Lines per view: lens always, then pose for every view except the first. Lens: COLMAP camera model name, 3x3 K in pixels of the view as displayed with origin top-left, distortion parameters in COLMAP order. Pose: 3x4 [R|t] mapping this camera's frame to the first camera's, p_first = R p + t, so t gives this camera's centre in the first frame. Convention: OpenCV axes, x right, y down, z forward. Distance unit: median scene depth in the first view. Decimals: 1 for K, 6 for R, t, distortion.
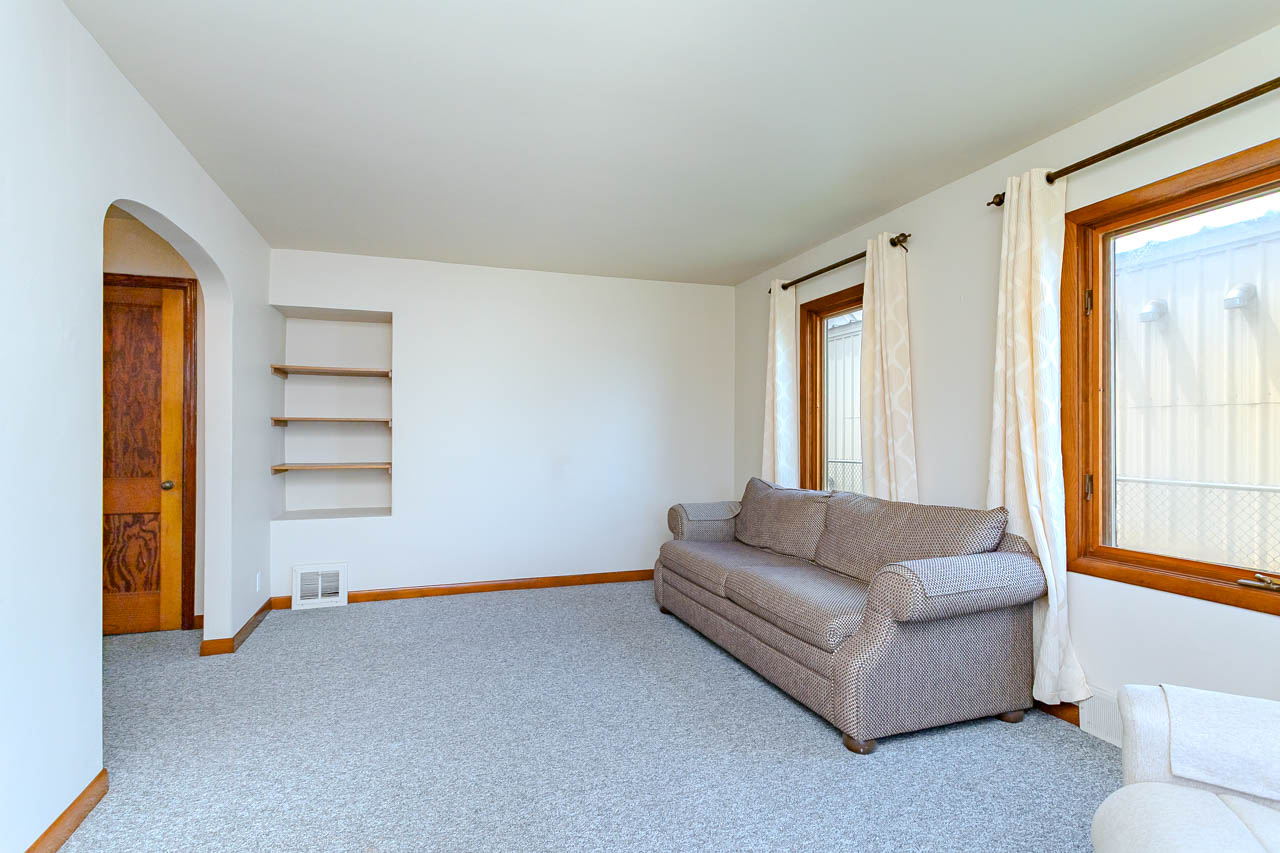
lens RADIAL K [[601.8, 0, 640.0], [0, 601.8, 426.5], [0, 0, 1]] dist [-0.001829, -0.000005]
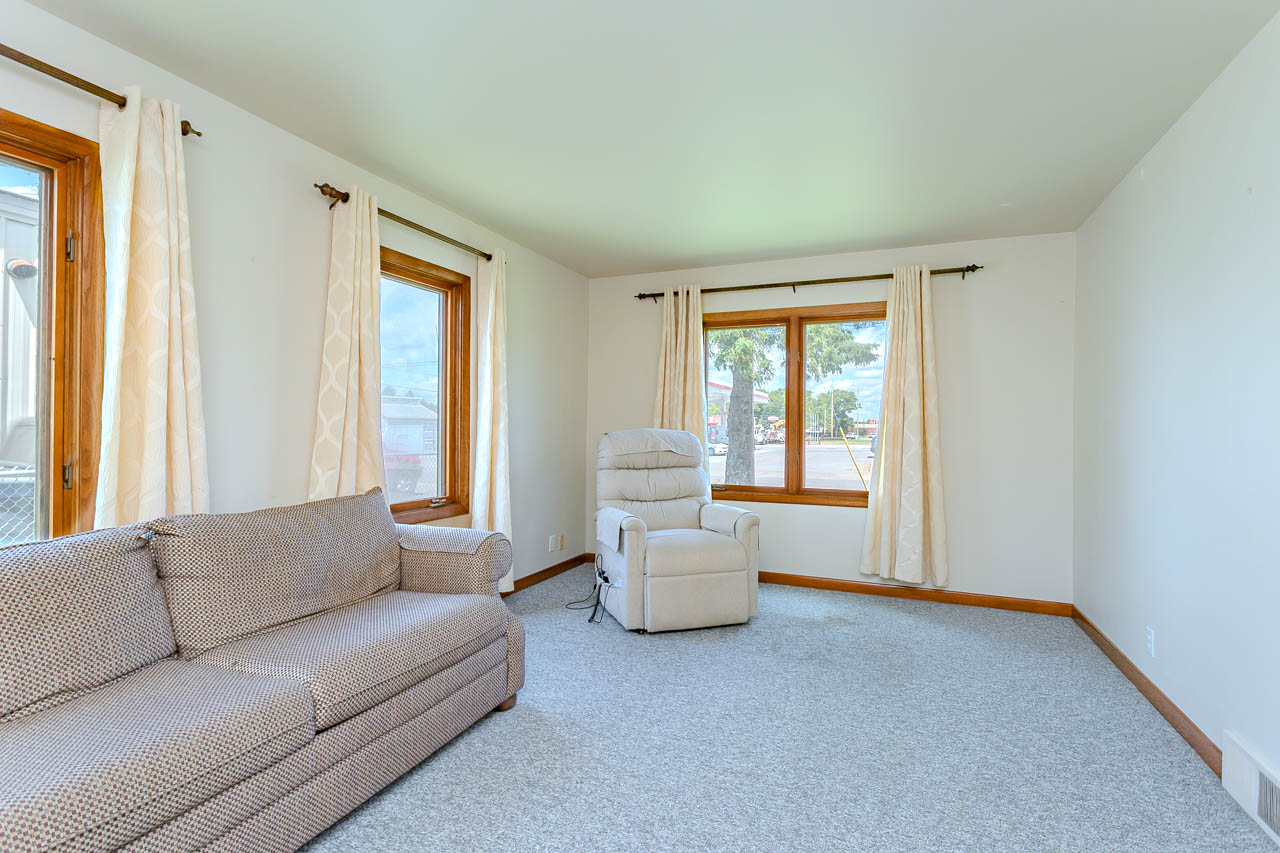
lens RADIAL K [[601.8, 0, 640.0], [0, 601.8, 426.5], [0, 0, 1]] dist [-0.001829, -0.000005]
pose [[-0.739964, -0.001225, 0.672645, -0.483139], [-0.013227, 0.999831, -0.012730, 0.027076], [-0.672516, -0.018317, -0.739856, 1.419212]]
